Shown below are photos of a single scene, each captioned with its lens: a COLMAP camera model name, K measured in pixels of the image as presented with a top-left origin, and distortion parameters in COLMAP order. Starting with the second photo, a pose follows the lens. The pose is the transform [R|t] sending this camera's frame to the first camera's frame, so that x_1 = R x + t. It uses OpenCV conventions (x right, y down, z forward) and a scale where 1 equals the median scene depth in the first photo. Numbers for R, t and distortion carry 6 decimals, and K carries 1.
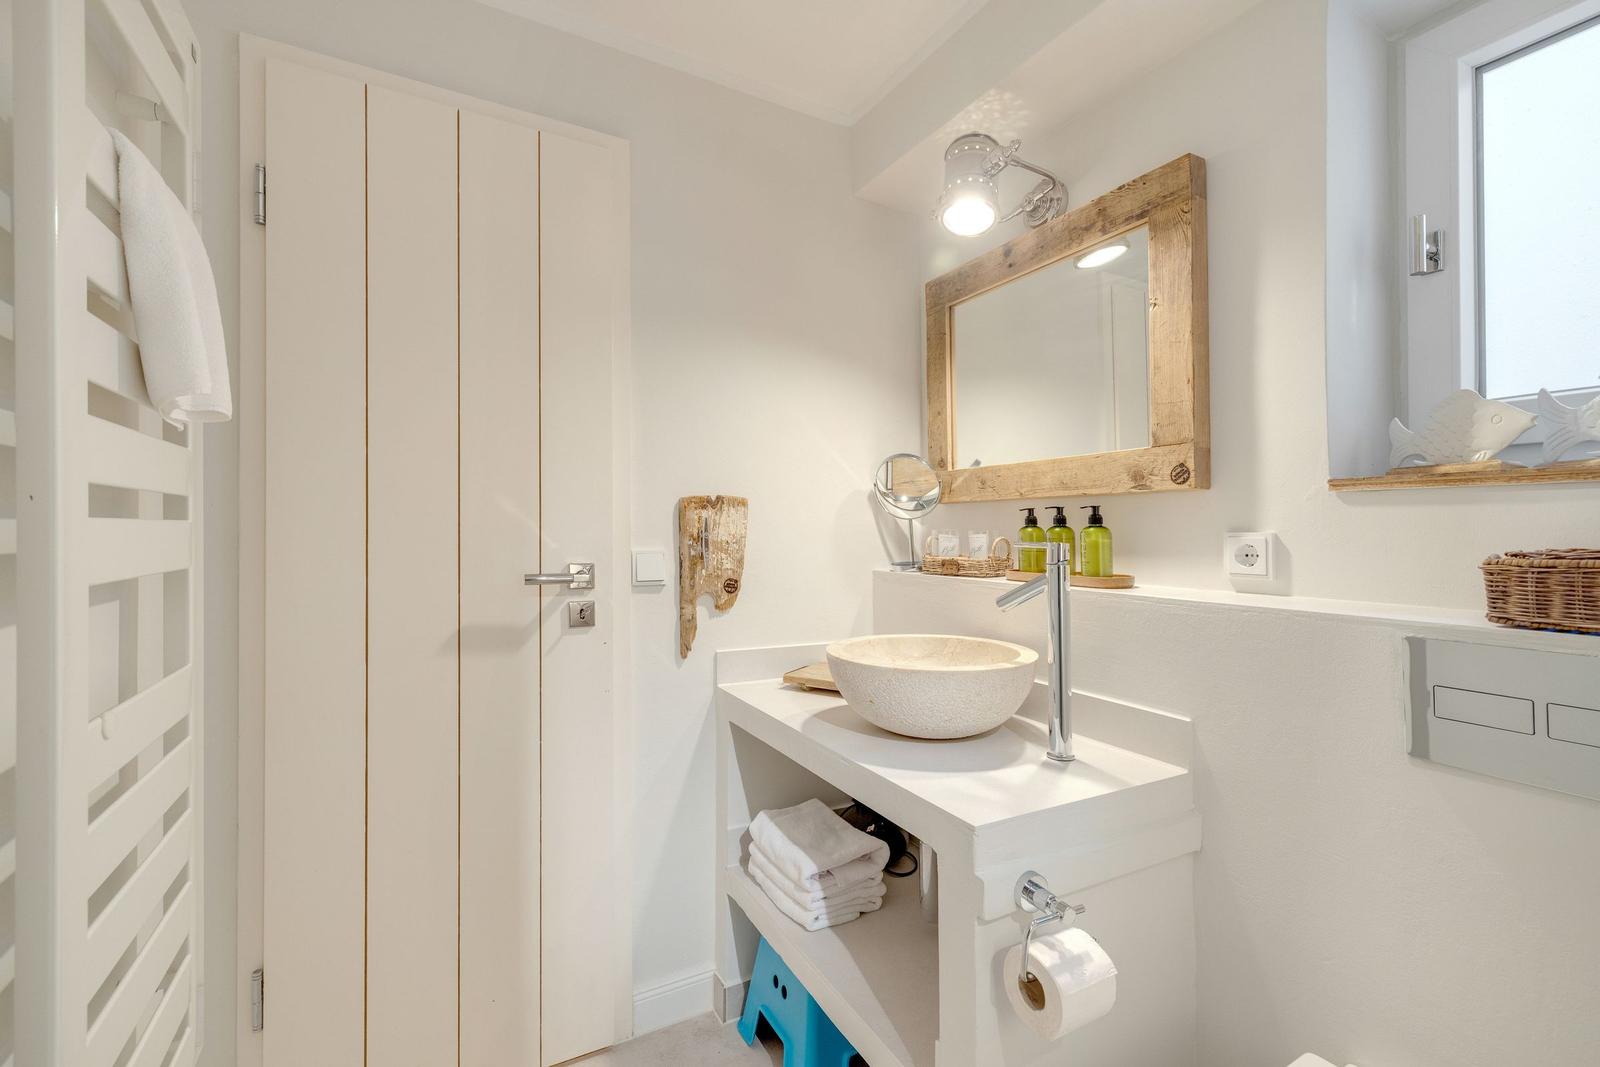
lens RADIAL K [[690.8, 0, 800.3], [0, 690.8, 531.0], [0, 0, 1]] dist [0.003580, 0.000587]
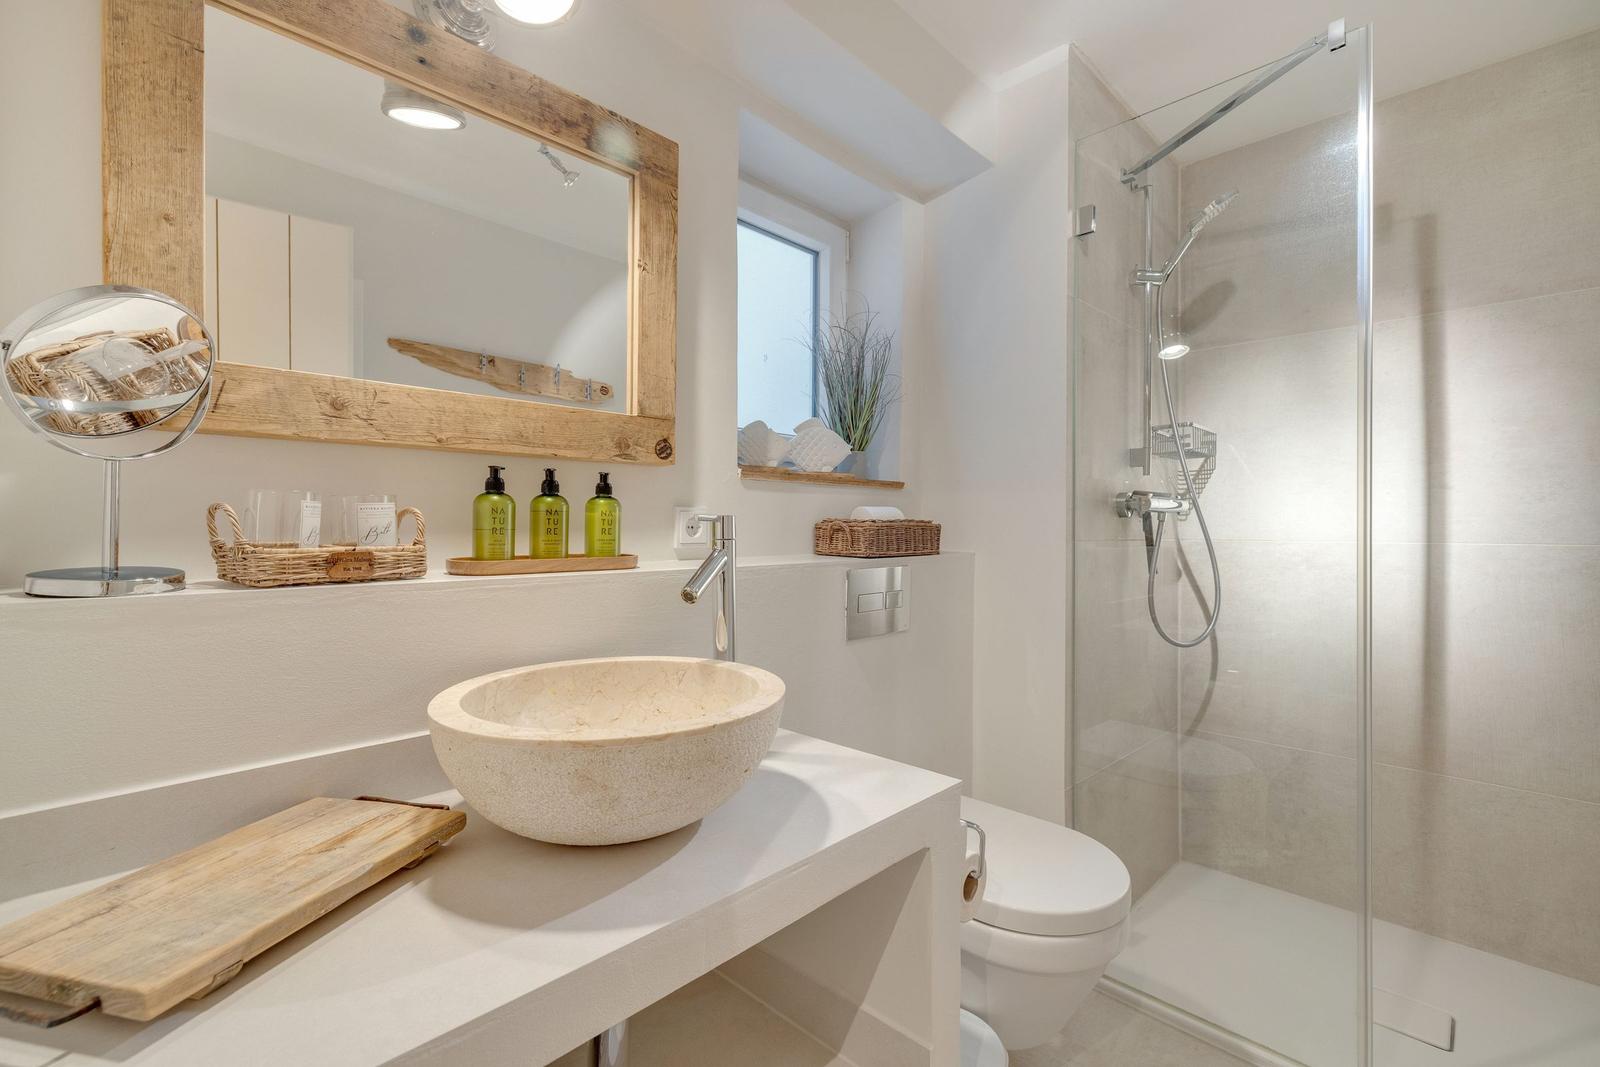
lens RADIAL K [[690.8, 0, 800.3], [0, 690.8, 524.0], [0, 0, 1]] dist [0.003580, 0.000587]
pose [[-0.295778, -0.003436, 0.955251, -0.441060], [-0.004290, 0.999988, 0.002268, 0.023013], [-0.955247, -0.003427, -0.295789, 1.007395]]
